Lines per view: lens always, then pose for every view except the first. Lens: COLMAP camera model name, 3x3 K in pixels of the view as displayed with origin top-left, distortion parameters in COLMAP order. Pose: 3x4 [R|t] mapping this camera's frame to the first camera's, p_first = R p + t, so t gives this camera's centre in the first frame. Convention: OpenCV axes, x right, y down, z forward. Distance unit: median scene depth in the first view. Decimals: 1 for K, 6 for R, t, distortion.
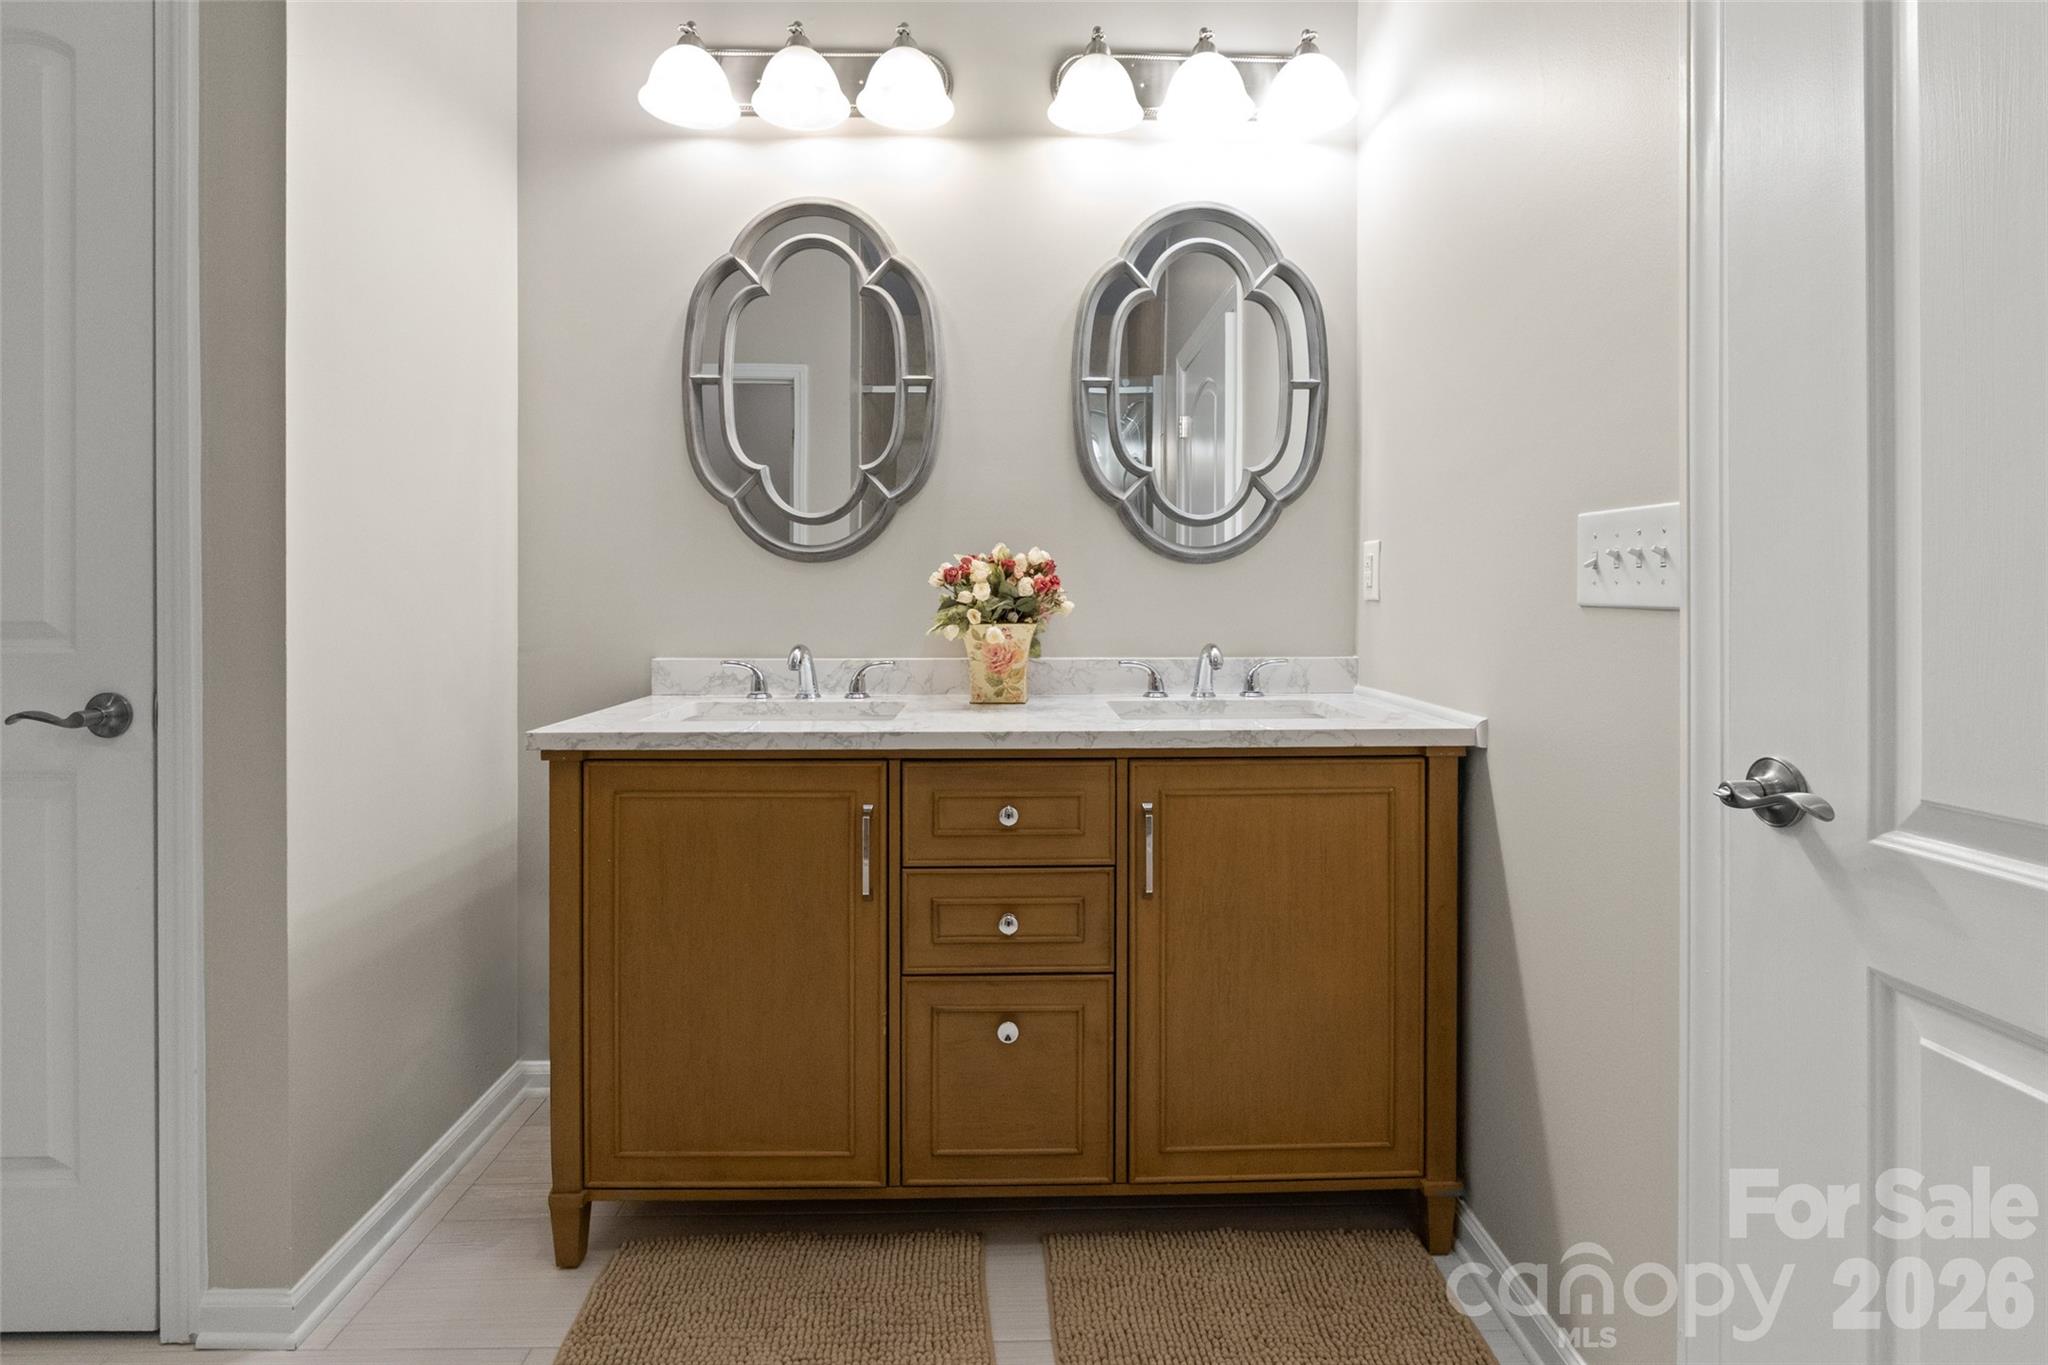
lens RADIAL K [[974.6, 0, 1023.3], [0, 974.6, 626.2], [0, 0, 1]] dist [-0.006564, 0.000701]
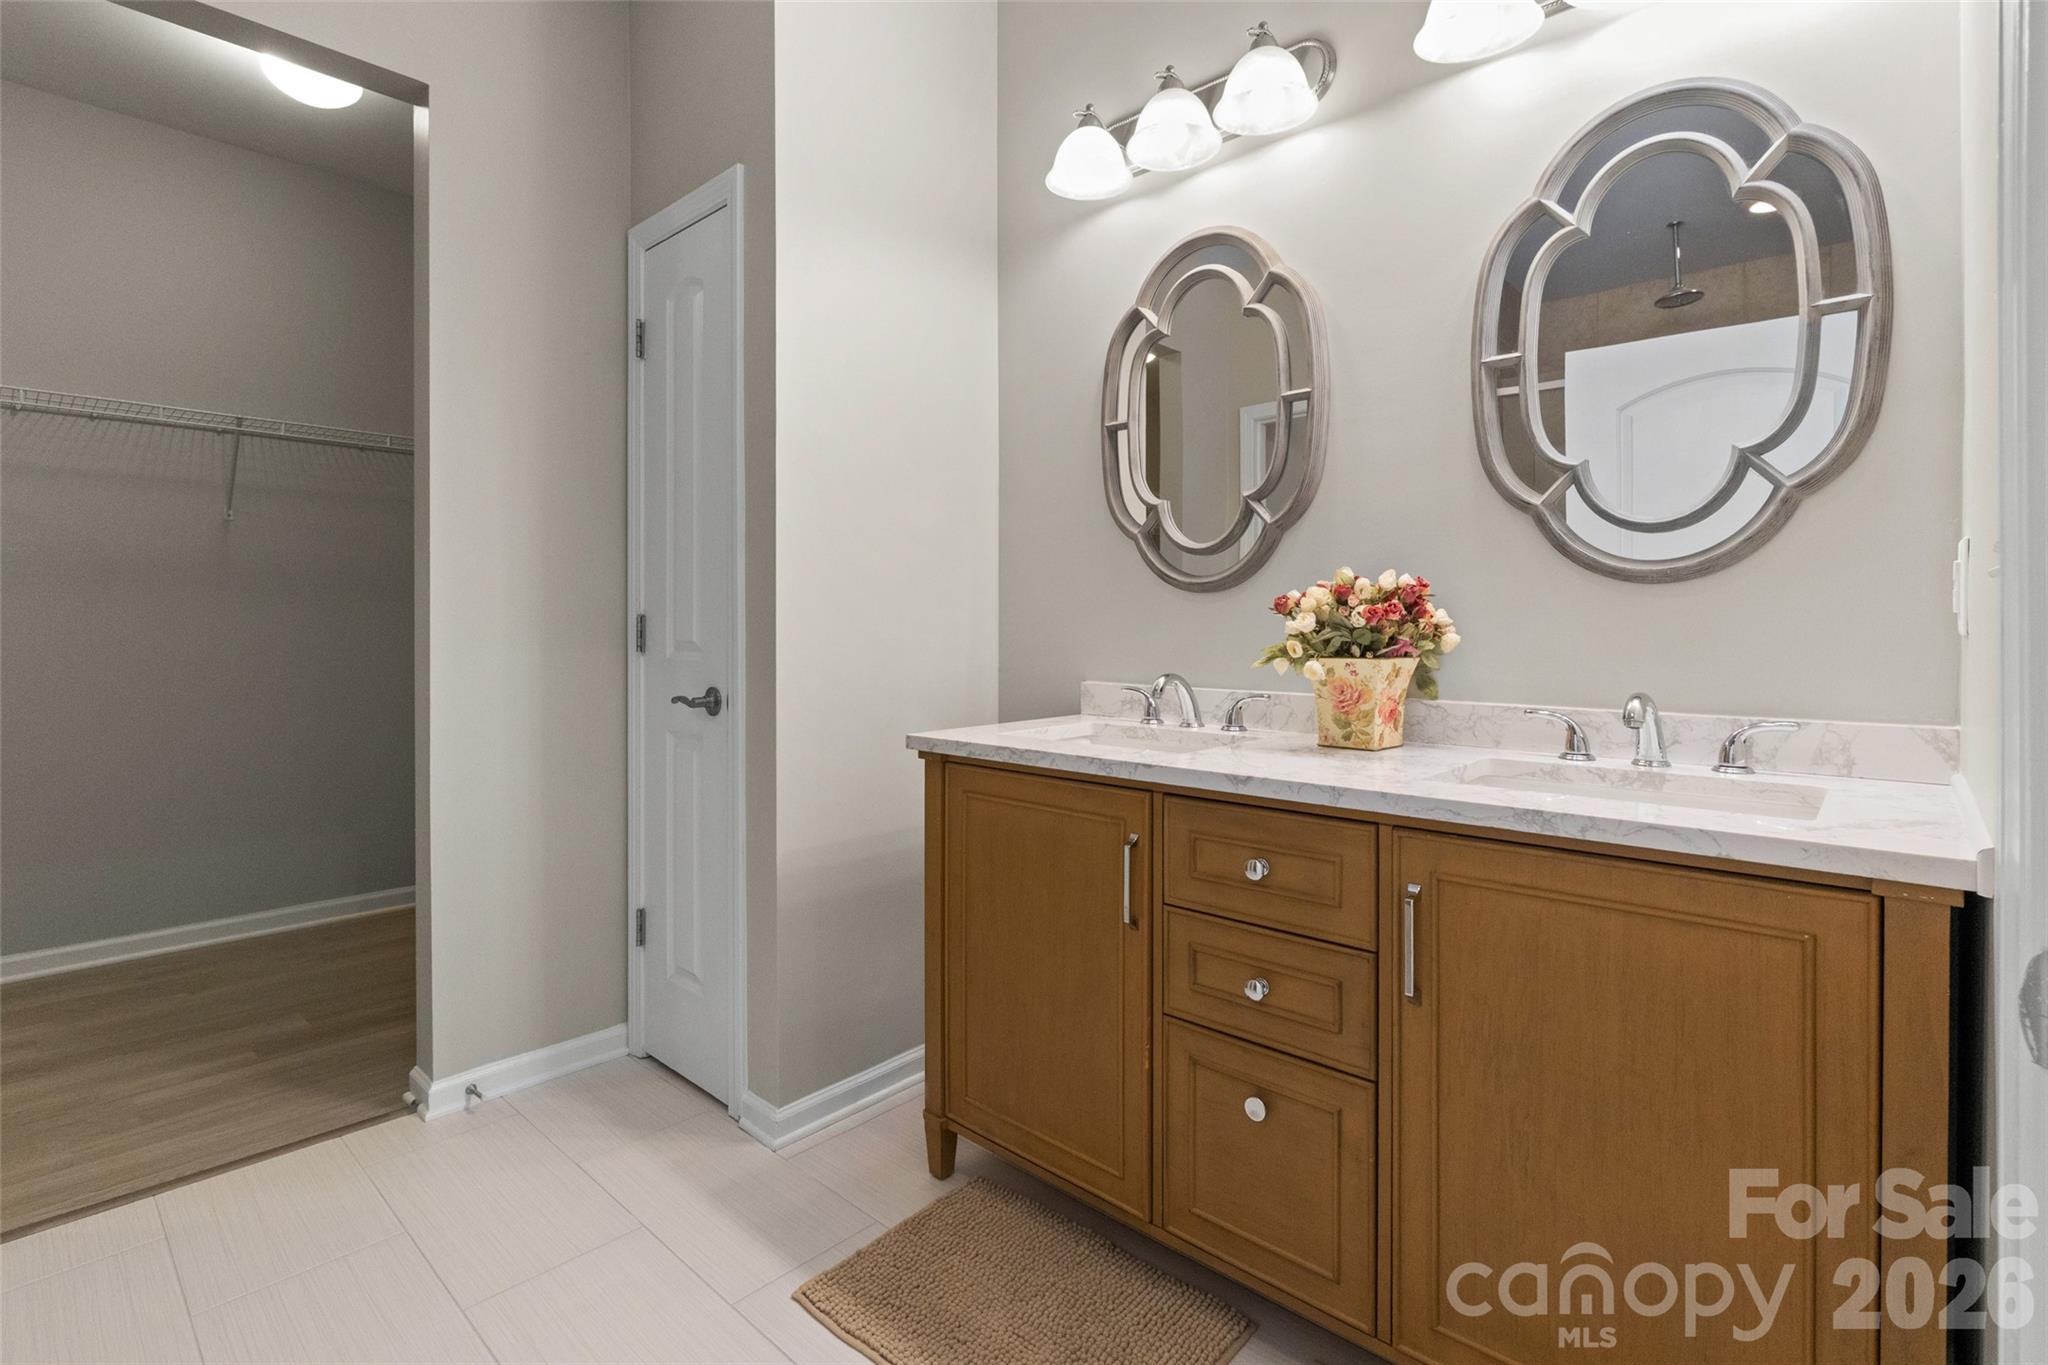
lens RADIAL K [[983.6, 0, 1028.8], [0, 983.6, 645.5], [0, 0, 1]] dist [0.000310, 0.000018]
pose [[0.714235, 0.017138, -0.699696, 0.407583], [-0.022941, 0.999736, 0.001069, -0.008539], [0.699530, 0.015288, 0.714439, 0.167555]]
